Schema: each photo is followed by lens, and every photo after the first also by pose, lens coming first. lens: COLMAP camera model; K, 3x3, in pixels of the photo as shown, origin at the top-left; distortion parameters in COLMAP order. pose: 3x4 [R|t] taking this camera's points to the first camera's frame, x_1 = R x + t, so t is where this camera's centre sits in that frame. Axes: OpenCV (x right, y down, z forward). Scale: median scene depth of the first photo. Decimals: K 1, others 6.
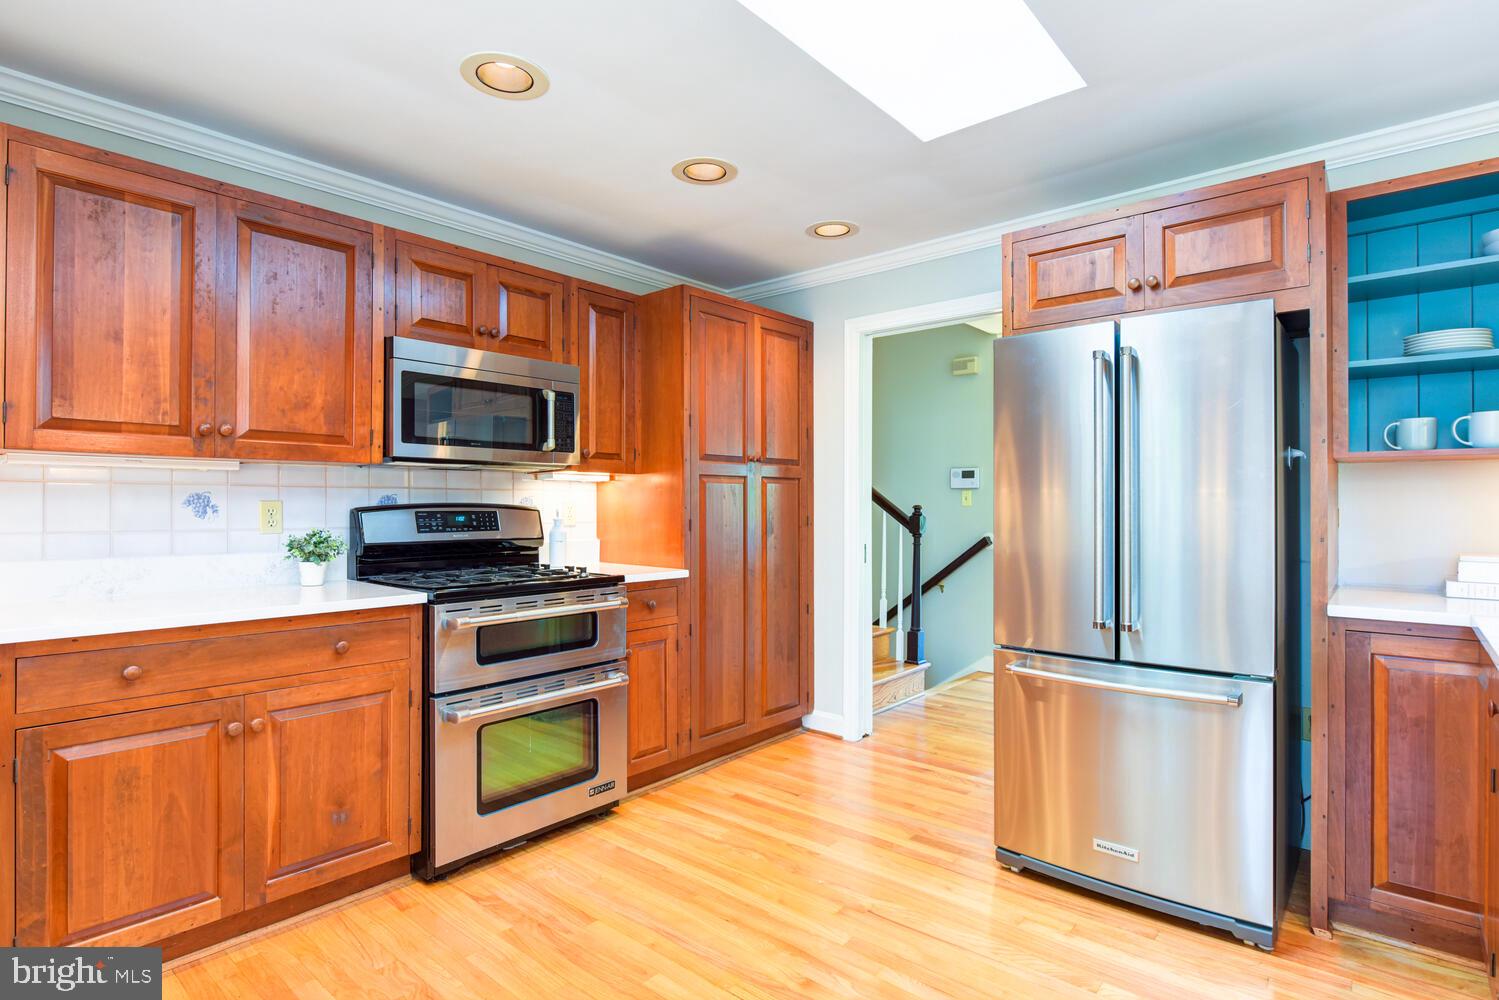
lens RADIAL K [[762.2, 0, 752.1], [0, 762.2, 499.4], [0, 0, 1]] dist [-0.000469, -0.000462]
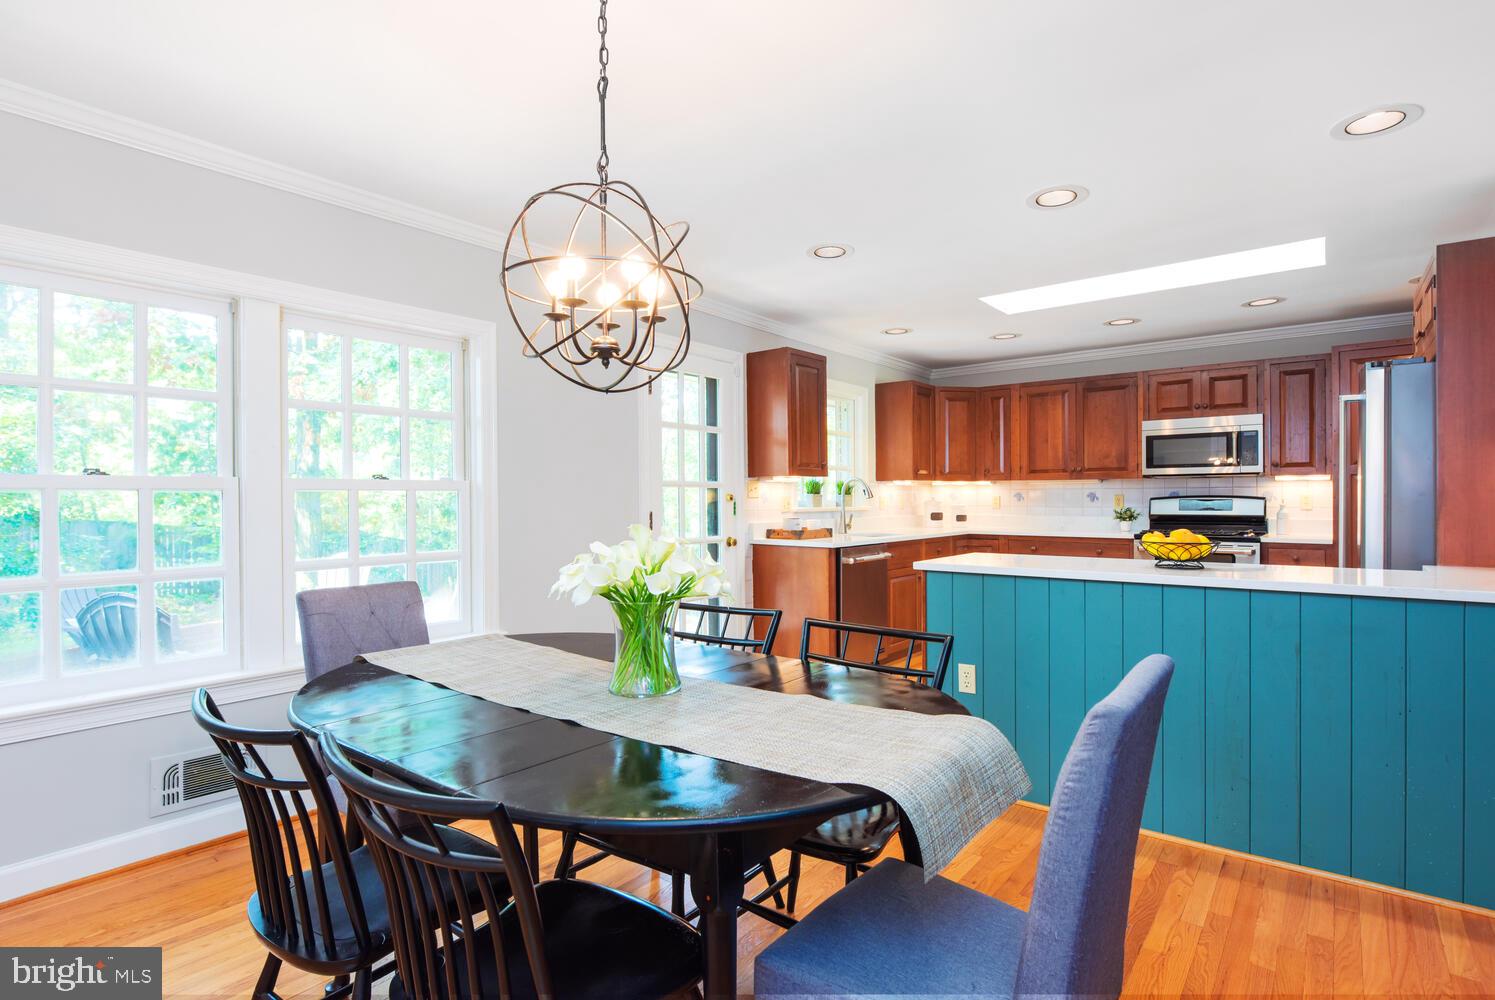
lens RADIAL K [[760.1, 0, 746.6], [0, 760.1, 498.6], [0, 0, 1]] dist [-0.000469, -0.000462]
pose [[0.048835, -0.006832, -0.998784, 1.858103], [0.007120, 0.999954, -0.006492, 0.021849], [0.998781, -0.006794, 0.048881, -0.297841]]
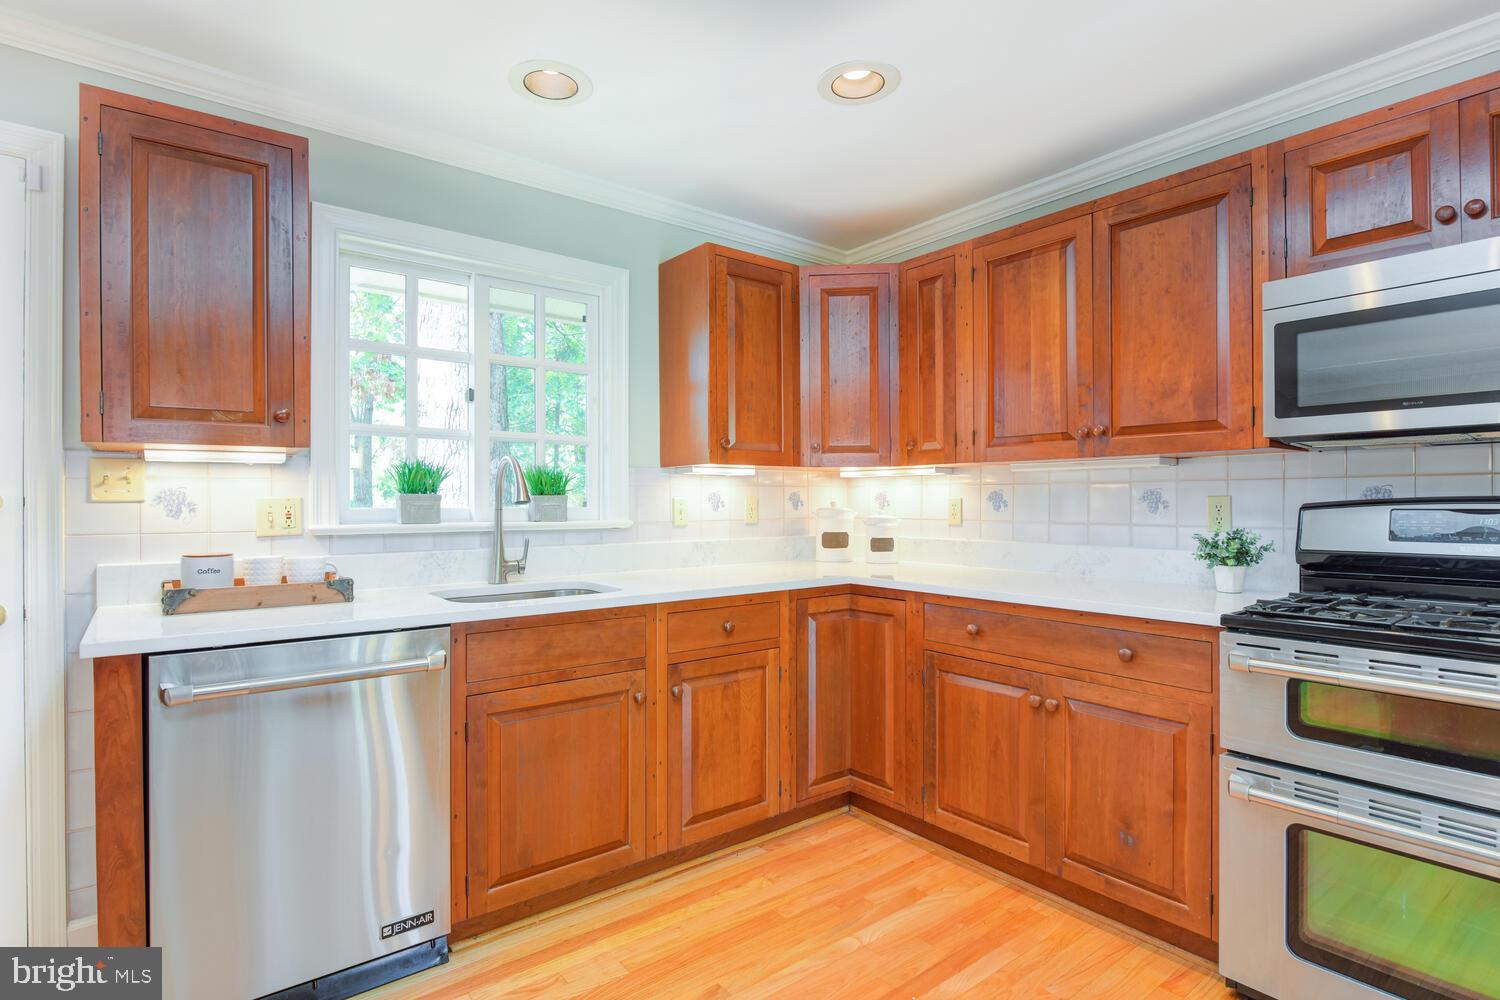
lens RADIAL K [[762.7, 0, 748.0], [0, 762.7, 498.7], [0, 0, 1]] dist [-0.000469, -0.000462]
pose [[-0.191283, -0.005753, -0.981518, 0.429028], [0.009282, 0.999928, -0.007670, 0.007694], [0.981491, -0.010577, -0.191216, 0.687427]]
